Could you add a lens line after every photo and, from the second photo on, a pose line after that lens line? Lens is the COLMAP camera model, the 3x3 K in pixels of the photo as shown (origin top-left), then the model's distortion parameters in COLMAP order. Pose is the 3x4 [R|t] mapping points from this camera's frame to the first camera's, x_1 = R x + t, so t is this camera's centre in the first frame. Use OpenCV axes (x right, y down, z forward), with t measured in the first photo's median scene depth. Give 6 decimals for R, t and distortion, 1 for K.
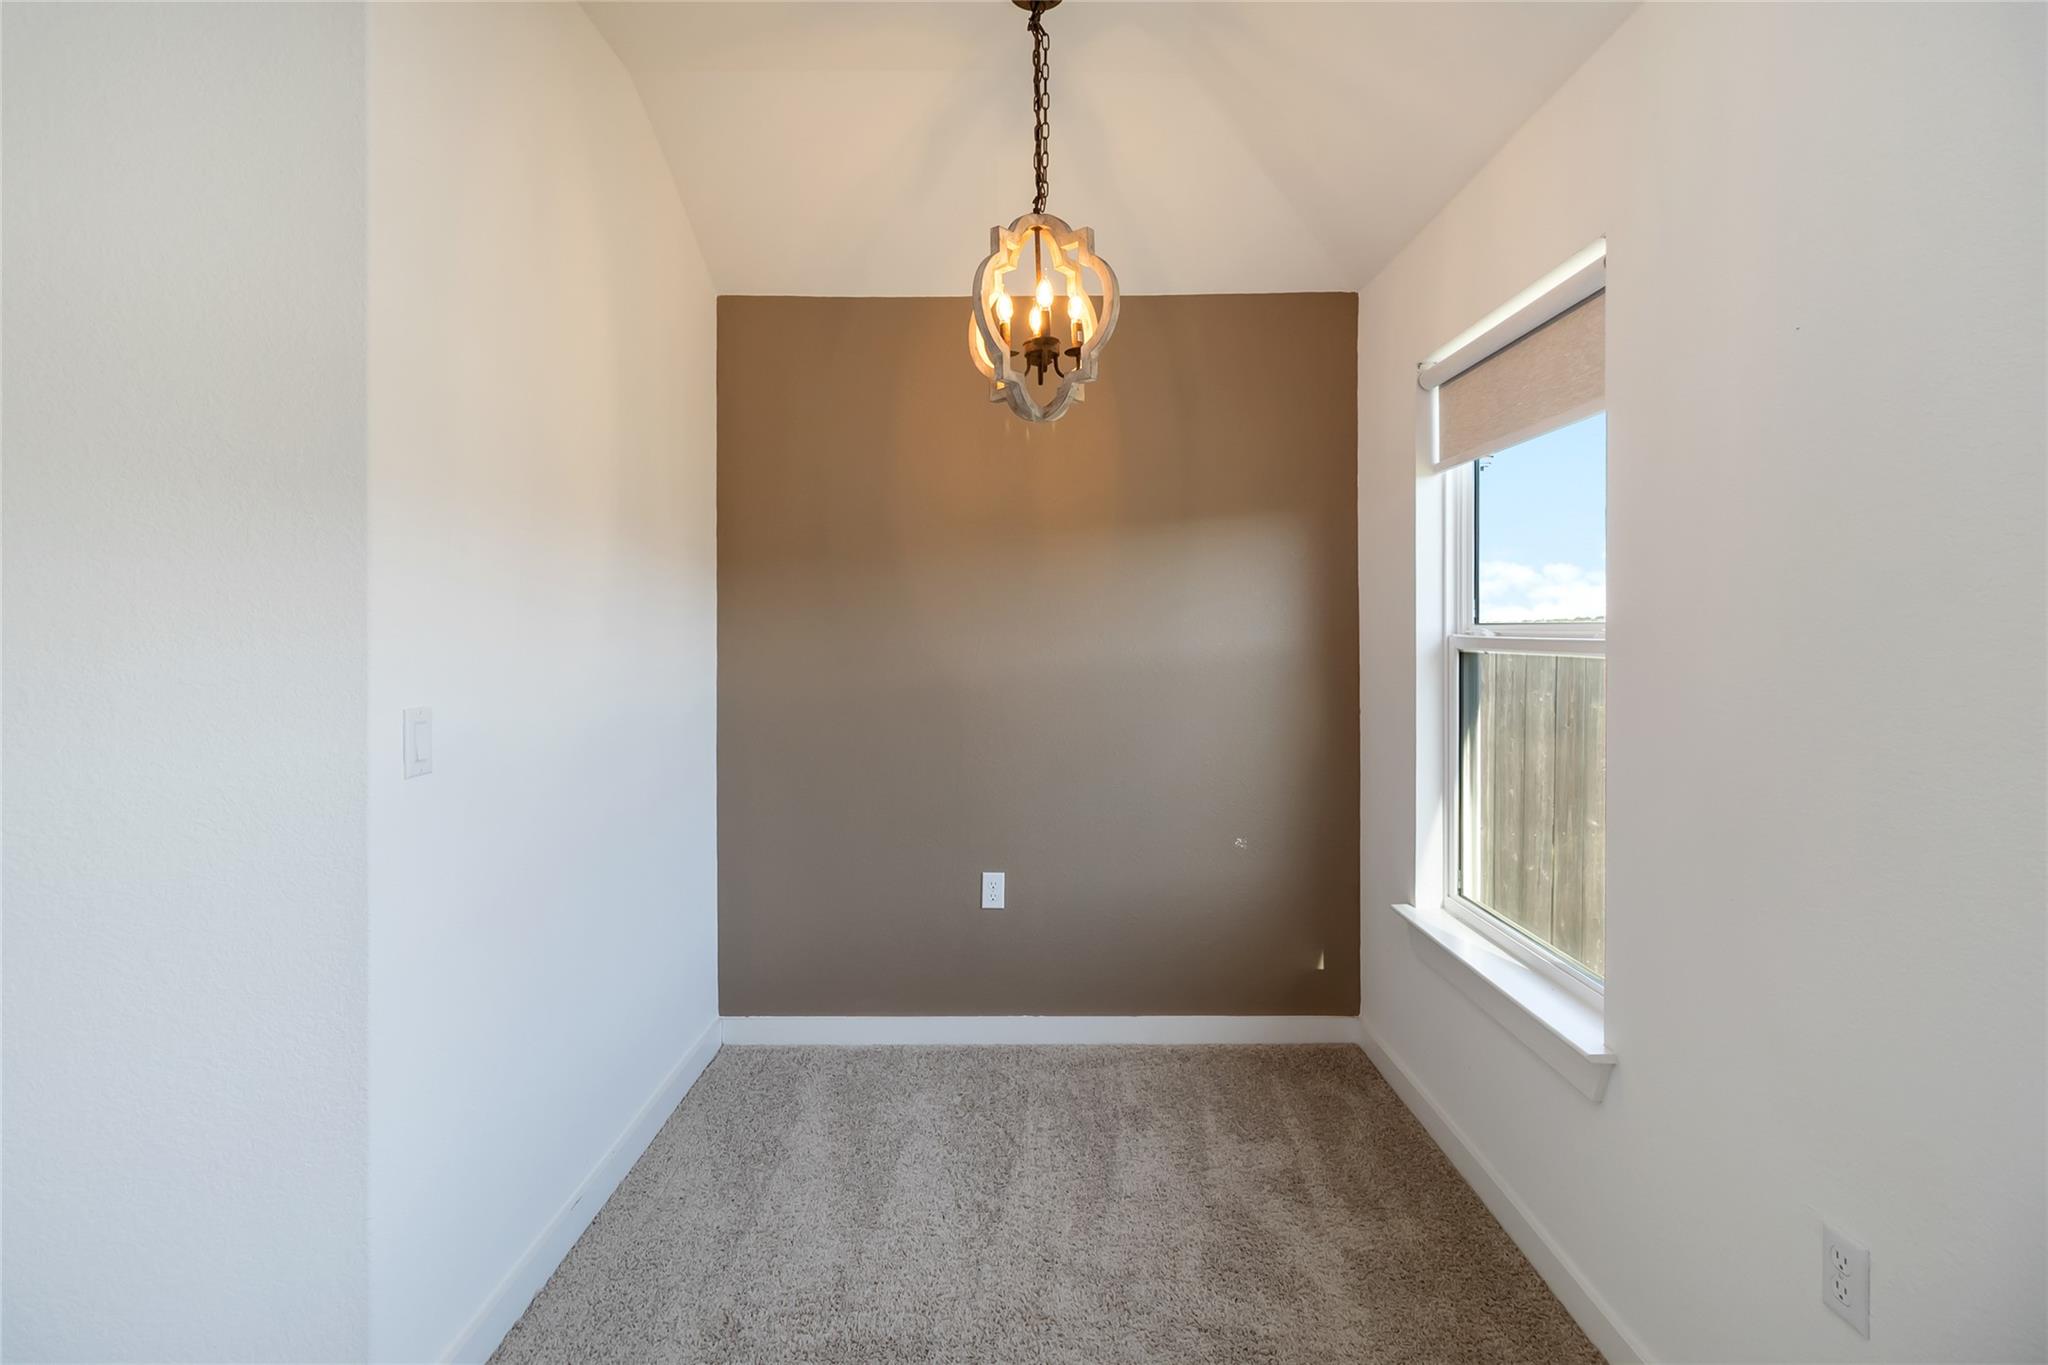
lens RADIAL K [[990.8, 0, 1026.1], [0, 990.8, 632.2], [0, 0, 1]] dist [0.026536, -0.000070]
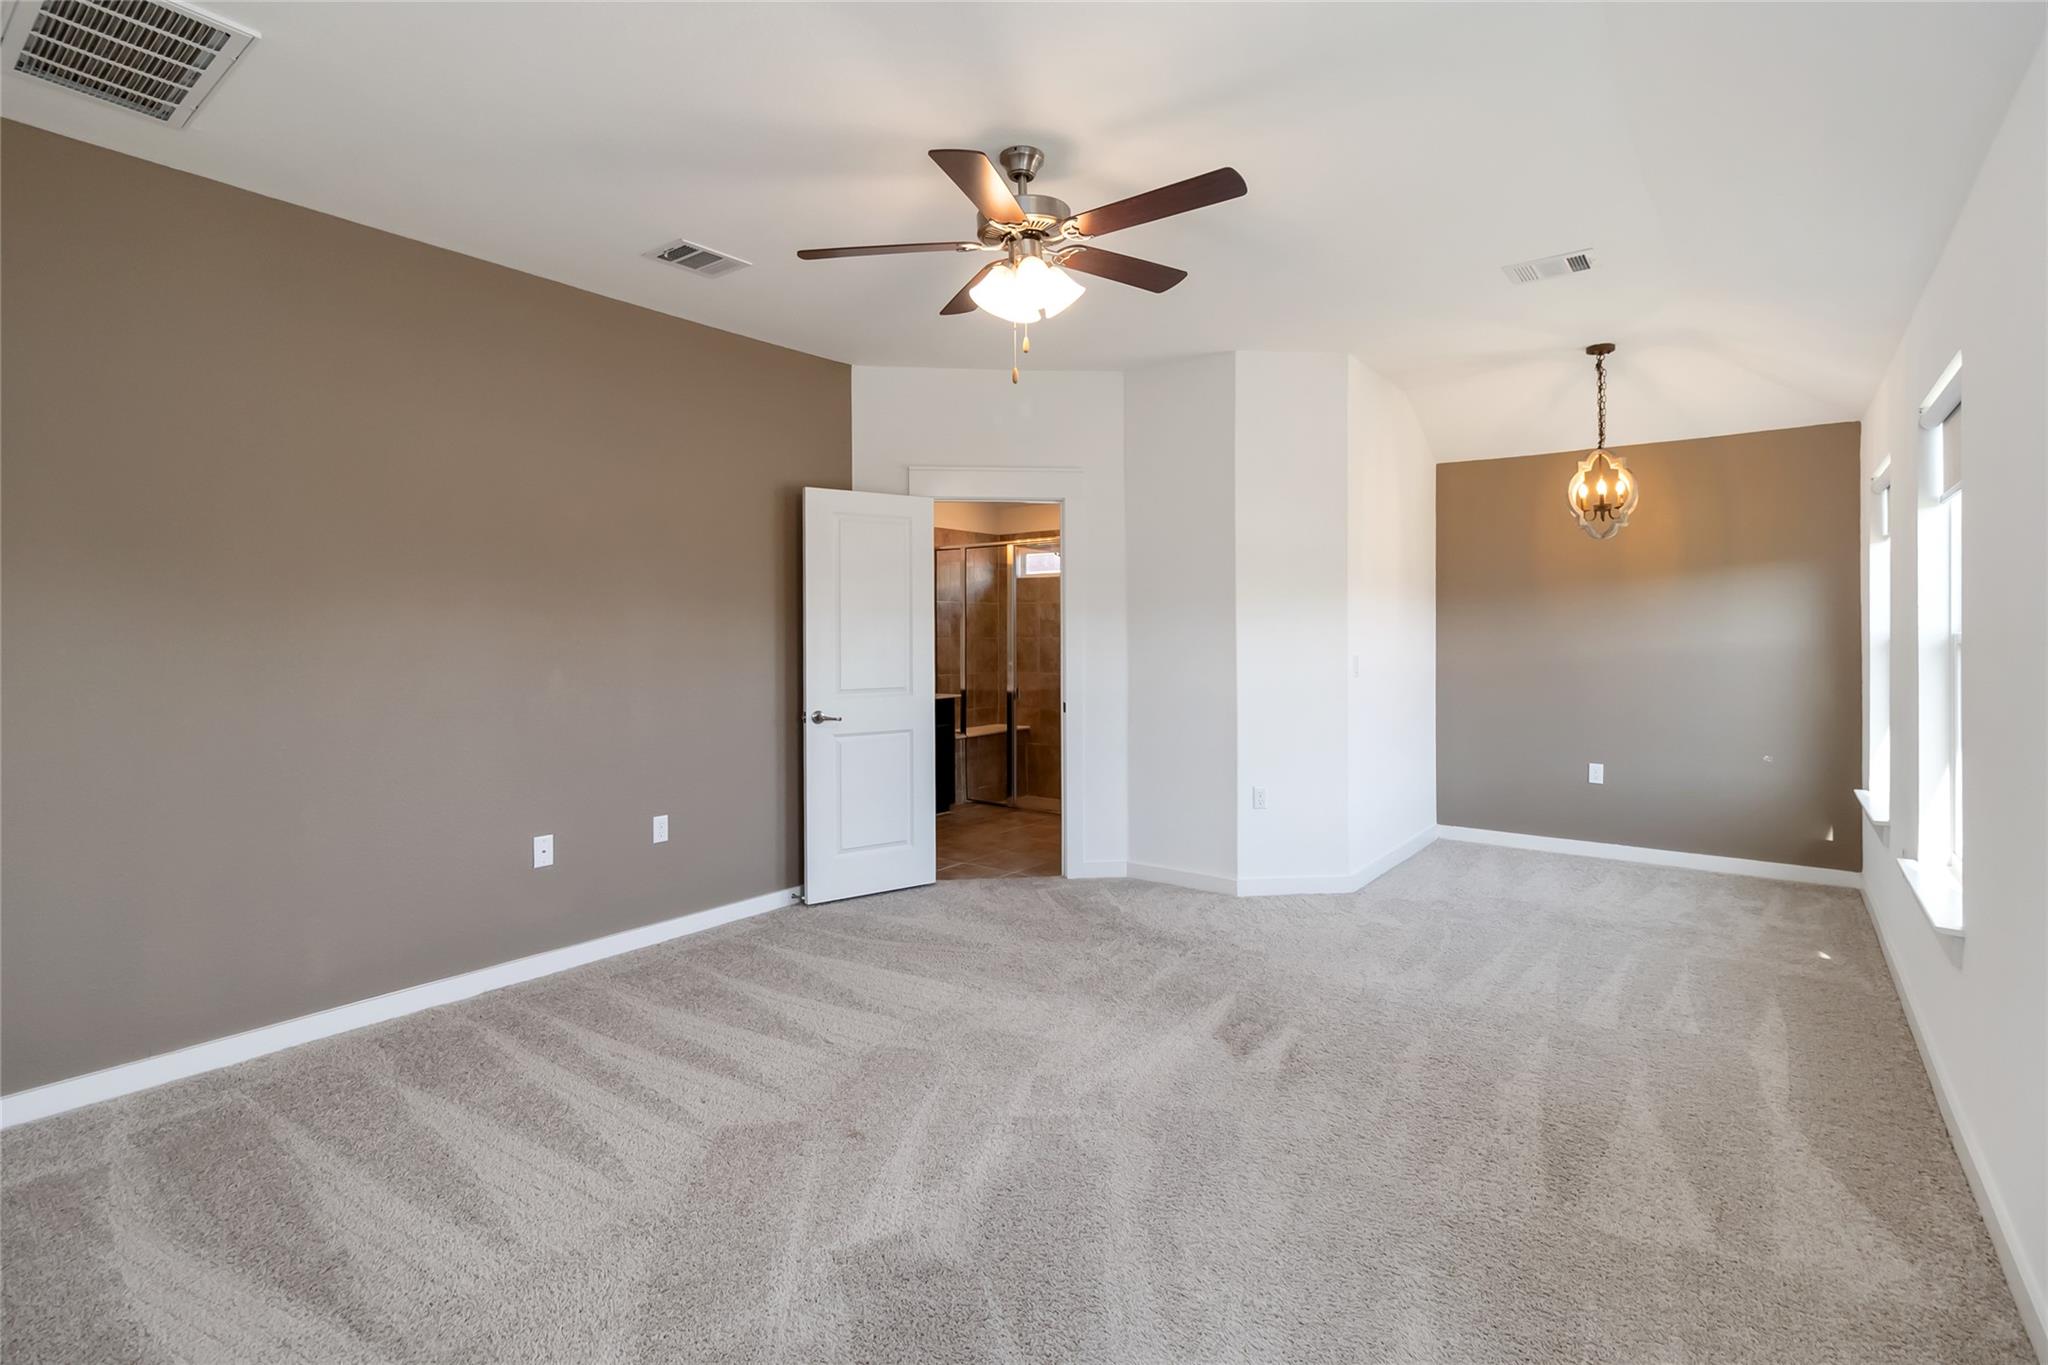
lens RADIAL K [[990.8, 0, 1026.1], [0, 990.8, 632.2], [0, 0, 1]] dist [0.026536, -0.000070]
pose [[0.807306, 0.001519, -0.590131, 0.210165], [0.003399, 0.999968, 0.007225, -0.015927], [0.590123, -0.007839, 0.807276, -1.120851]]
